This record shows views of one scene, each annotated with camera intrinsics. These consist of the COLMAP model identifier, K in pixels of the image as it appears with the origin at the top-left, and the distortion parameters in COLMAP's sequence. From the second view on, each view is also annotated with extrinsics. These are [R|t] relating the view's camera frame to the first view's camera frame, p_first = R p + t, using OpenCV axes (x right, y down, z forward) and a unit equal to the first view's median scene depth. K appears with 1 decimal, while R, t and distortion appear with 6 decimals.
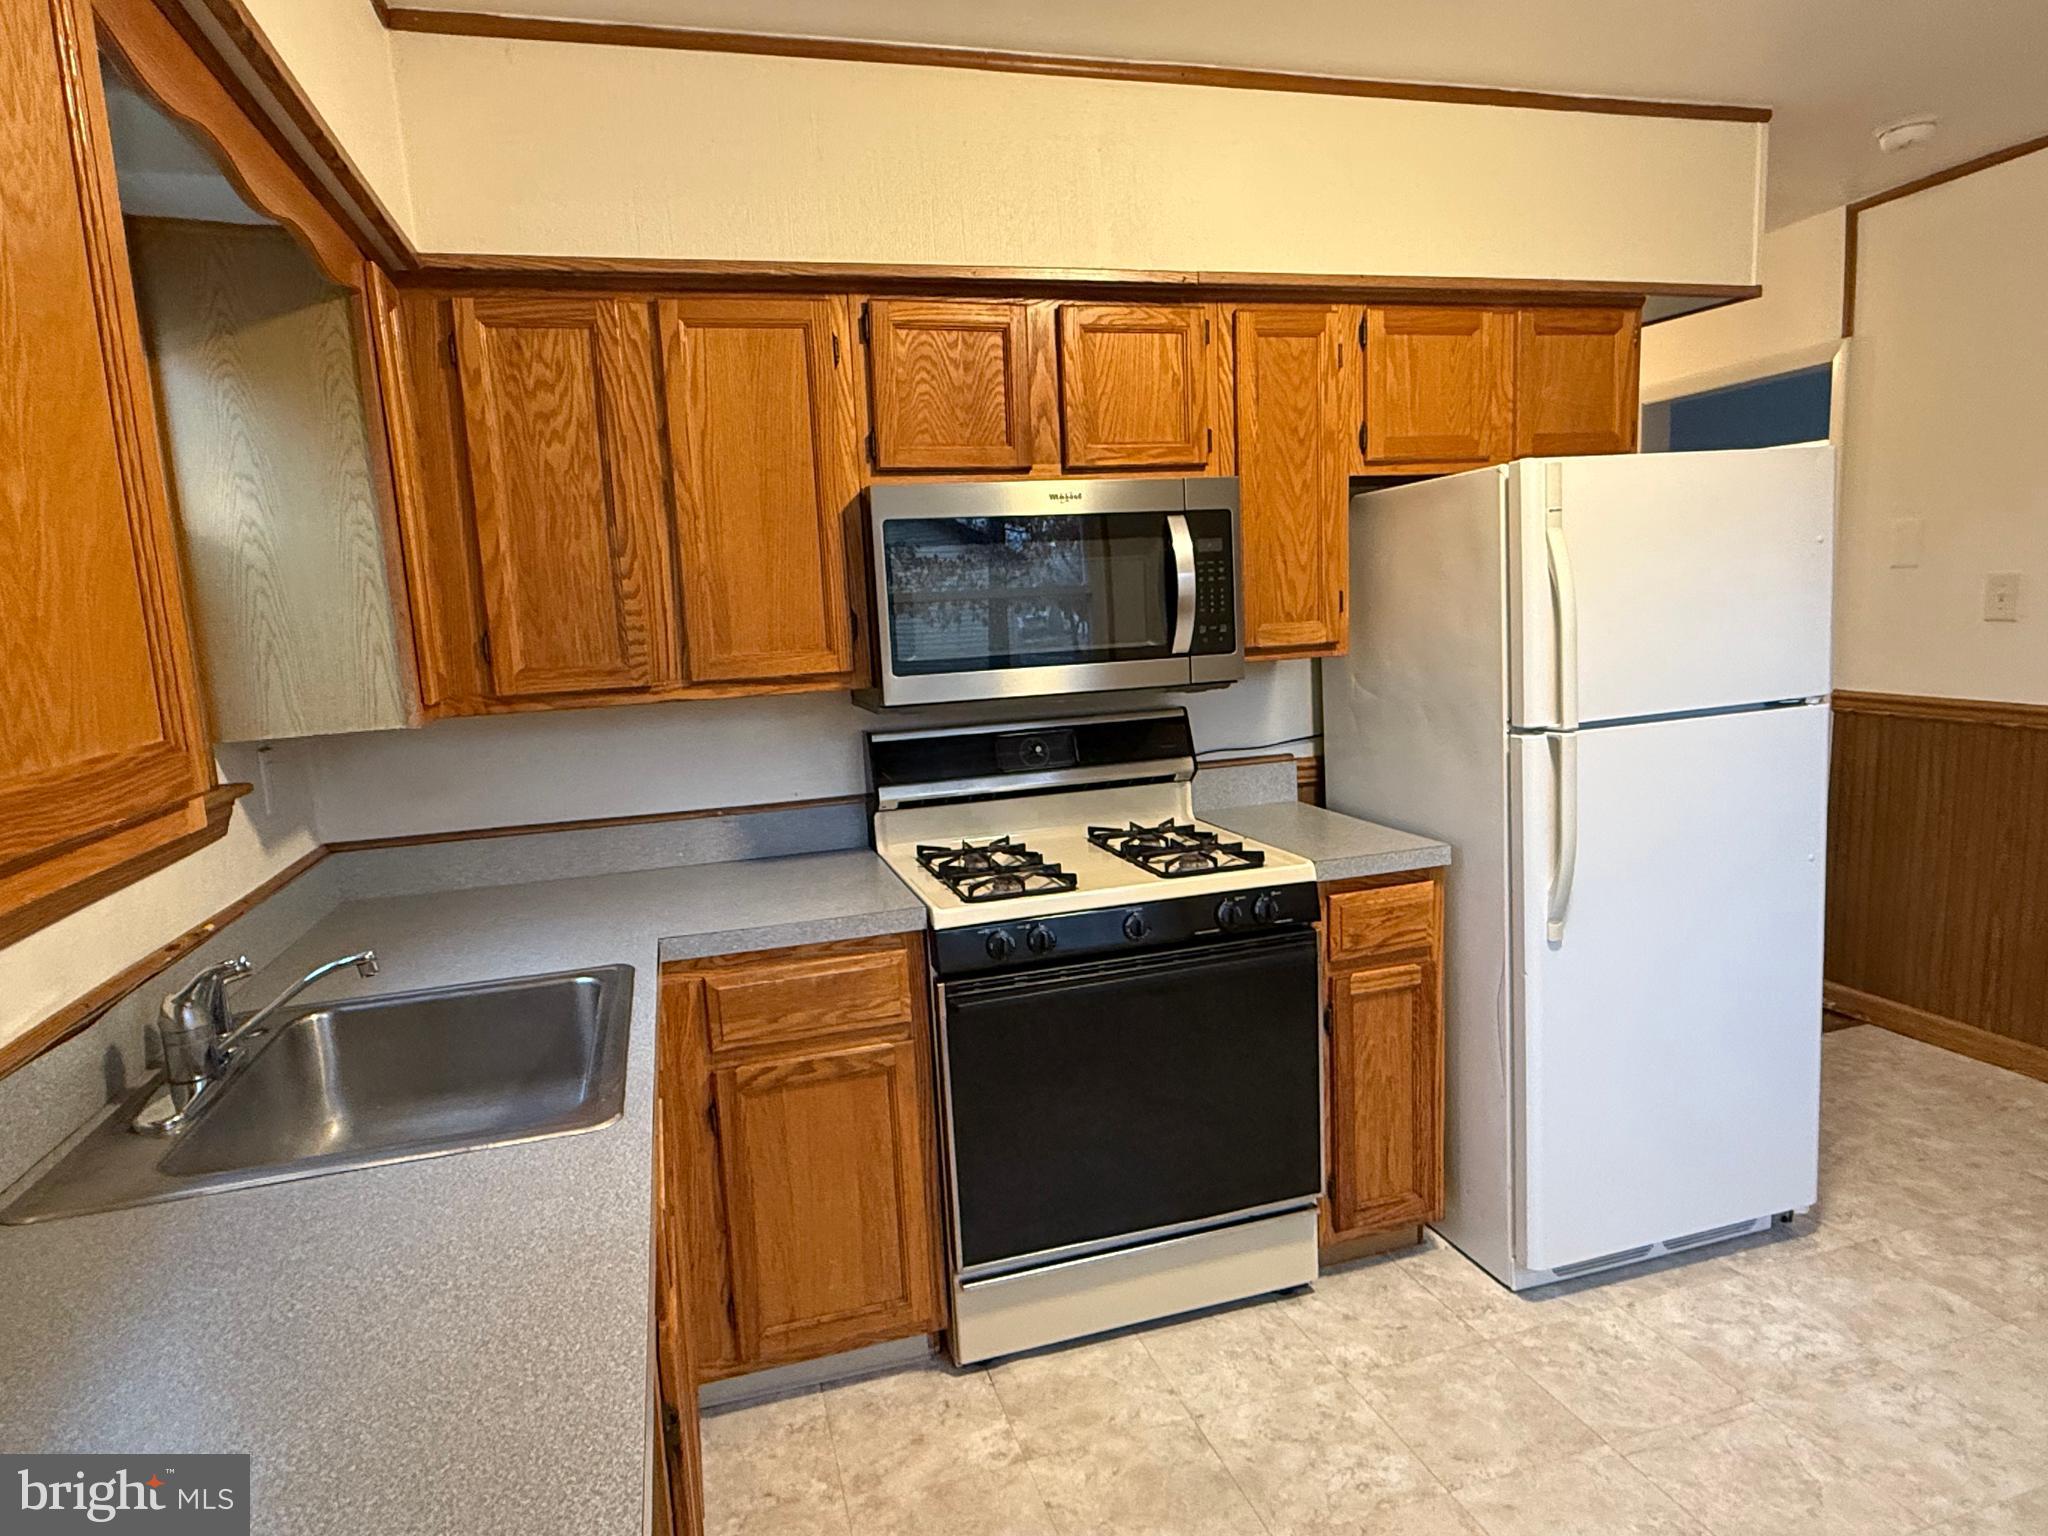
lens RADIAL K [[1213.2, 0, 1024.0], [0, 1213.2, 768.0], [0, 0, 1]] dist [-0.000270, -0.000590]
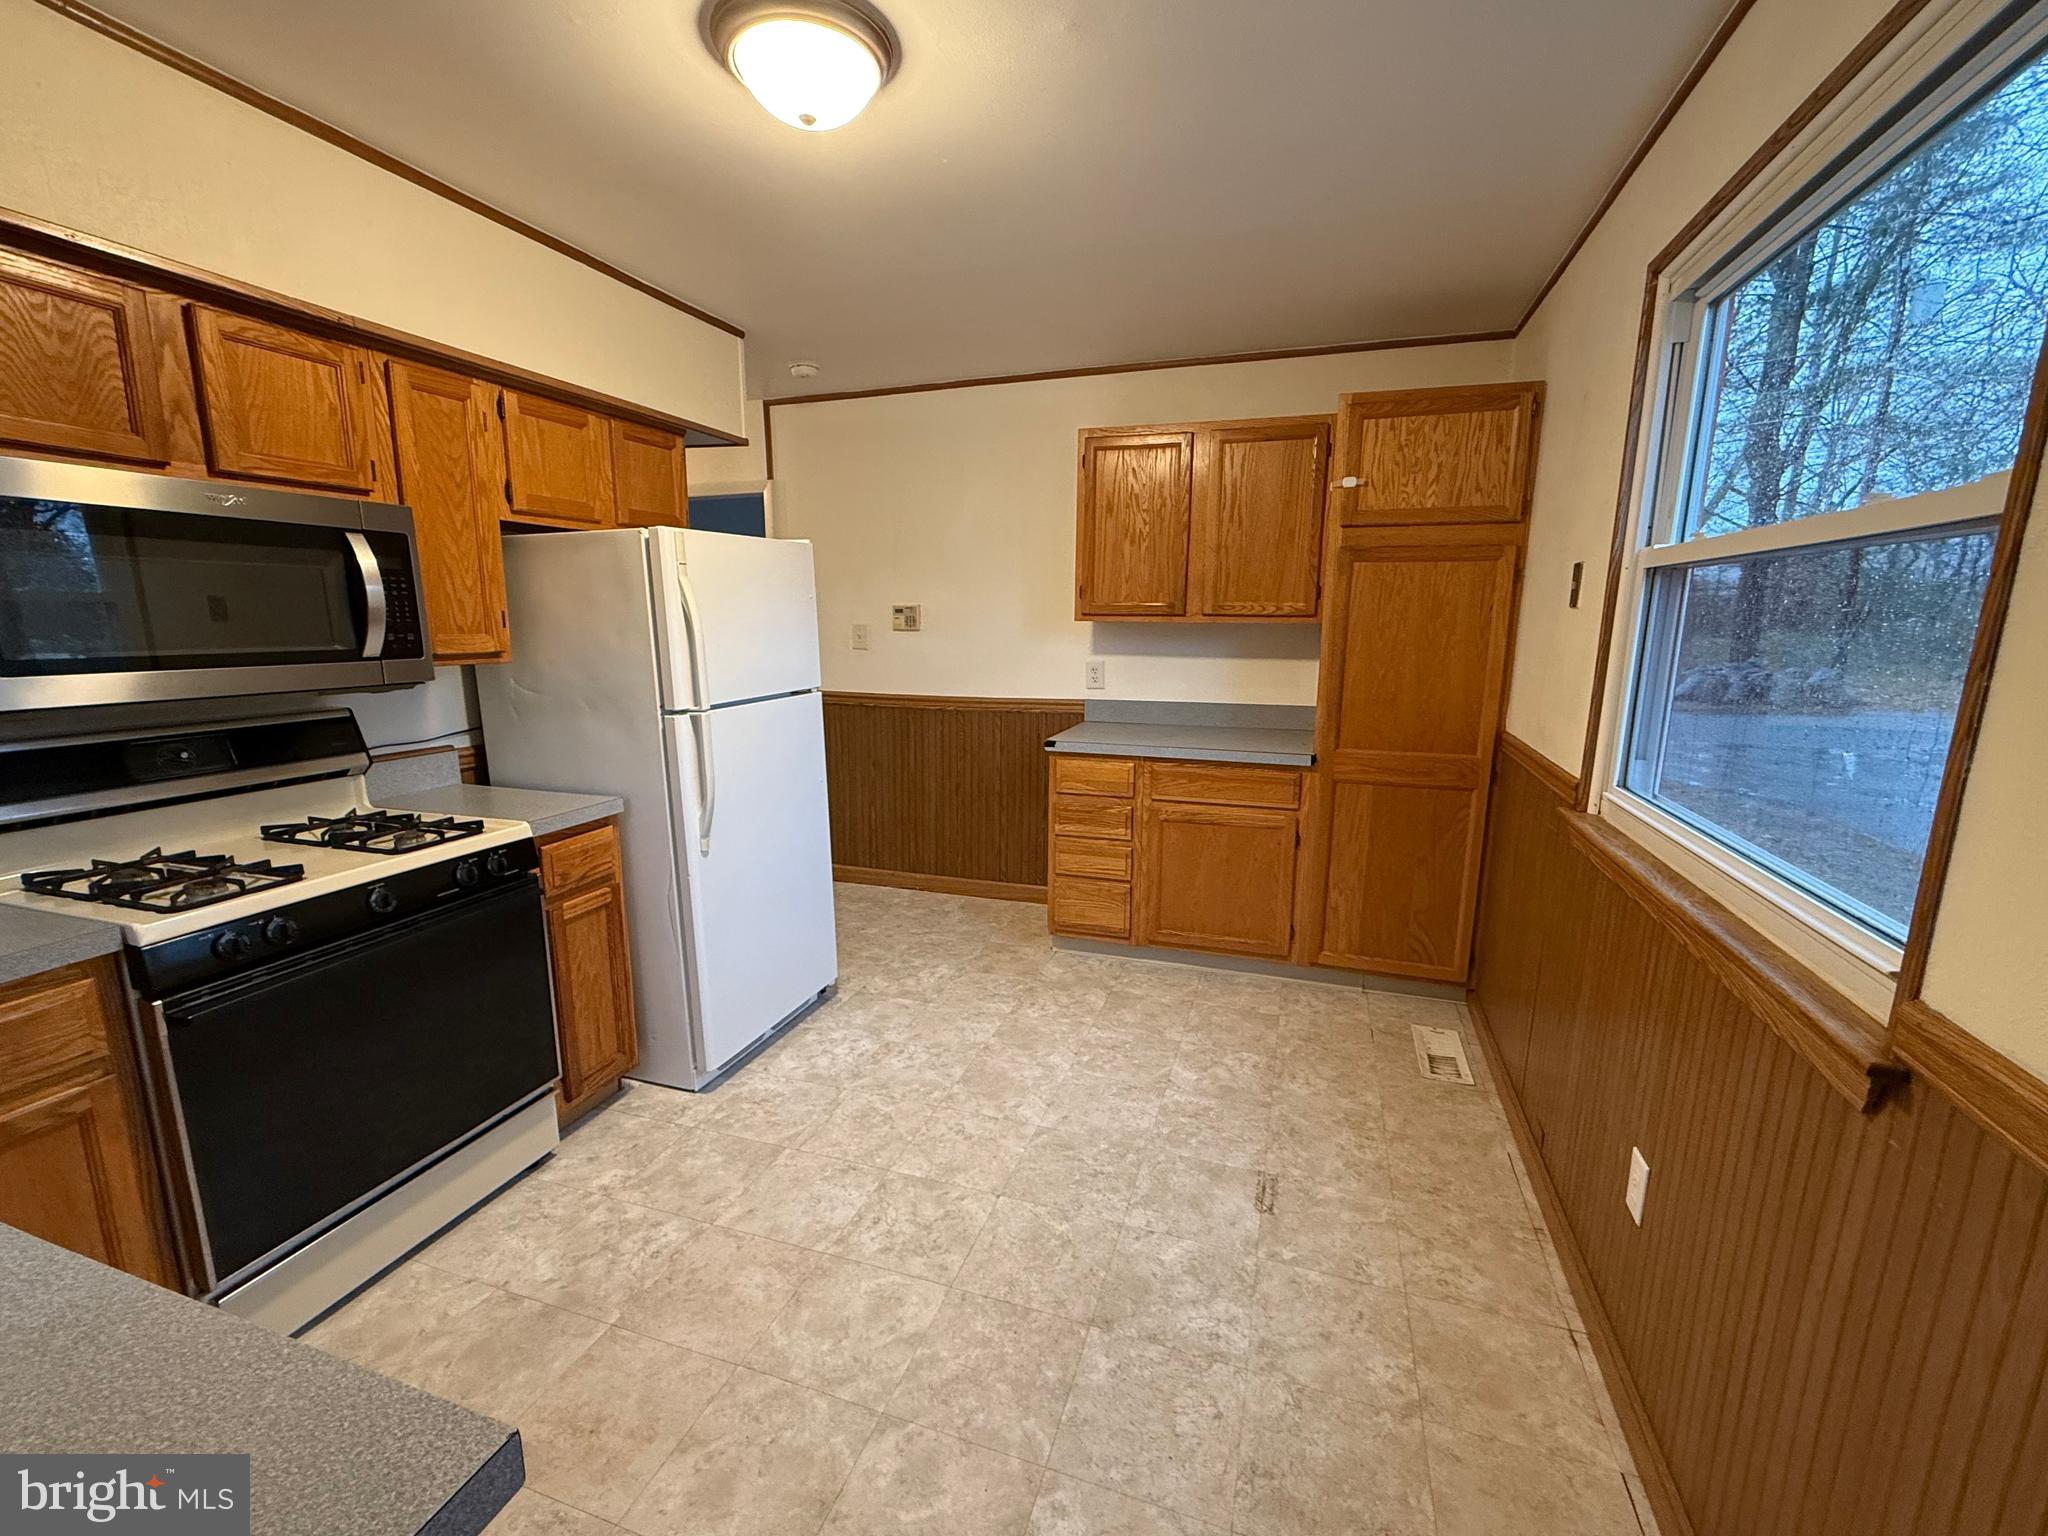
lens RADIAL K [[880.9, 0, 1024.0], [0, 880.9, 768.0], [0, 0, 1]] dist [0.000430, 0.000106]
pose [[0.555593, -0.086560, 0.826937, -0.220787], [0.082077, 0.995418, 0.049051, 0.017136], [-0.827394, 0.040621, 0.560152, 0.047777]]
